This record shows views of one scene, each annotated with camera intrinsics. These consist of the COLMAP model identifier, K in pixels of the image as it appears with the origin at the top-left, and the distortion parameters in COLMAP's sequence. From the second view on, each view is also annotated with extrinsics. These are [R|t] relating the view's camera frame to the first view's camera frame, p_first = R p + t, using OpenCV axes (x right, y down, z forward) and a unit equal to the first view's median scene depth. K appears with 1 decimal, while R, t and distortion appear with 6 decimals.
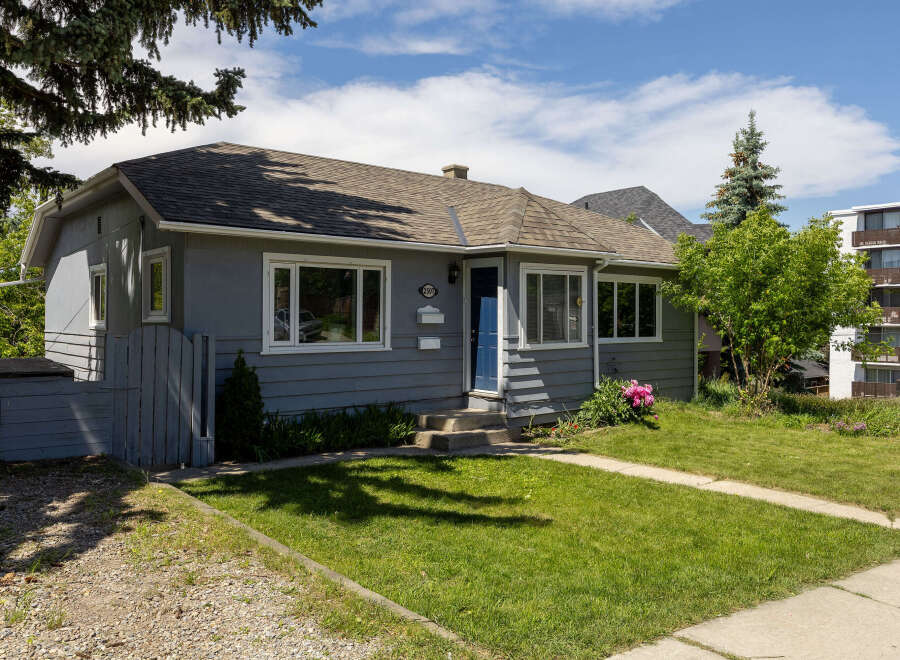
lens RADIAL K [[728.8, 0, 450.0], [0, 728.8, 330.0], [0, 0, 1]] dist [0.004383, 0.002040]
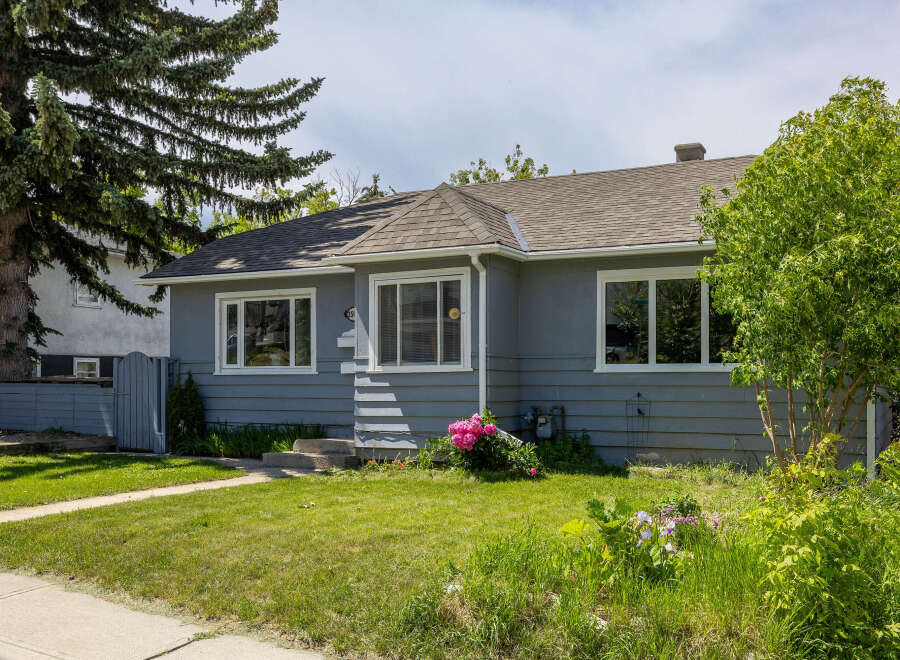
lens RADIAL K [[847.9, 0, 449.8], [0, 847.9, 387.9], [0, 0, 1]] dist [-0.002452, 0.002048]
pose [[0.437959, 0.002654, -0.898991, 1.088270], [-0.014459, 0.999887, -0.004093, 0.049842], [0.898879, 0.014791, 0.437948, 0.643463]]
